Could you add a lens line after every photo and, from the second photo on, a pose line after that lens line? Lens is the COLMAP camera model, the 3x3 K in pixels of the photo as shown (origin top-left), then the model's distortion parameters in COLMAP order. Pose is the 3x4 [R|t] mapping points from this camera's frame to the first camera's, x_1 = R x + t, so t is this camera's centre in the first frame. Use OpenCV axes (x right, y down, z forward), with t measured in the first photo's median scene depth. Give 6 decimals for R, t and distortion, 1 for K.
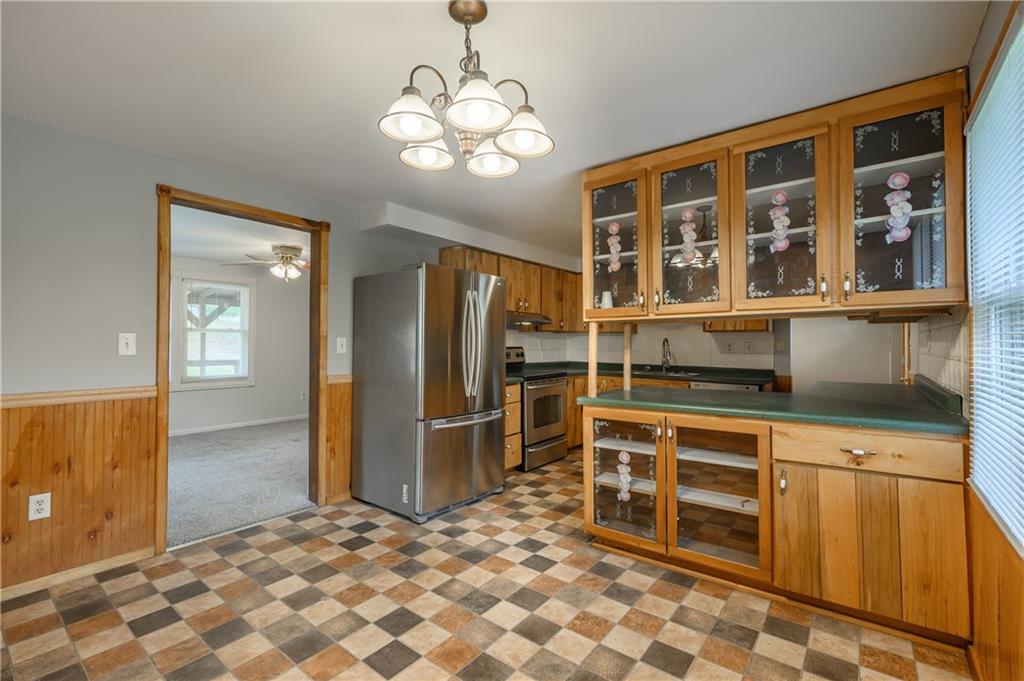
lens RADIAL K [[456.7, 0, 505.0], [0, 456.7, 337.6], [0, 0, 1]] dist [-0.000367, 0.000279]
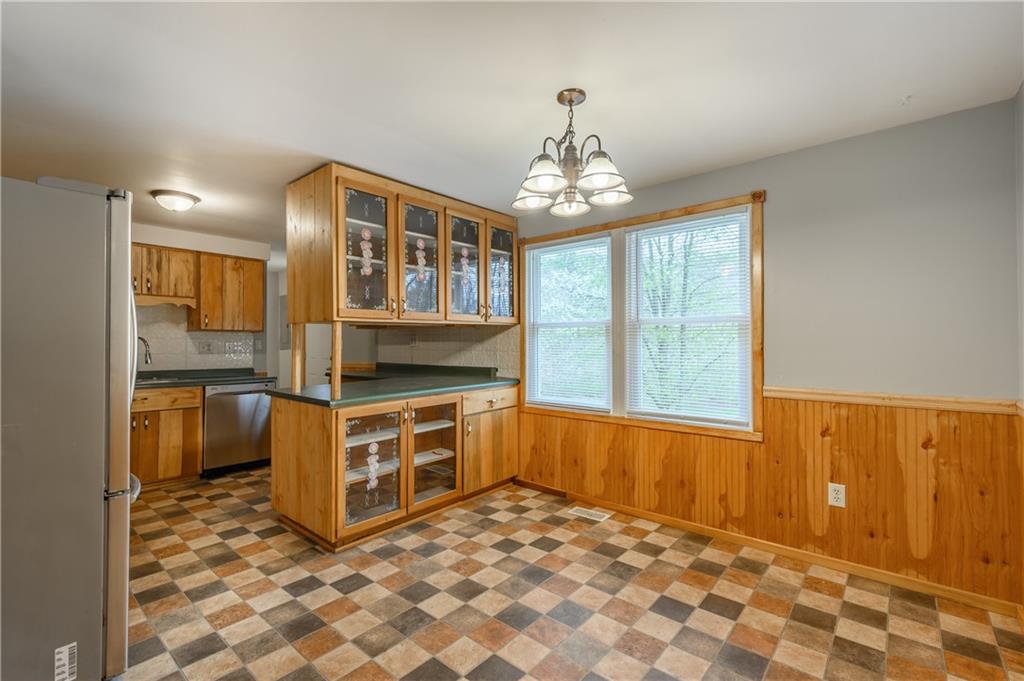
lens RADIAL K [[456.7, 0, 505.5], [0, 456.7, 339.3], [0, 0, 1]] dist [-0.000367, 0.000279]
pose [[0.039510, 0.006754, 0.999196, -0.838336], [-0.010920, 0.999920, -0.006327, 0.006576], [-0.999160, -0.010662, 0.039580, 0.664560]]
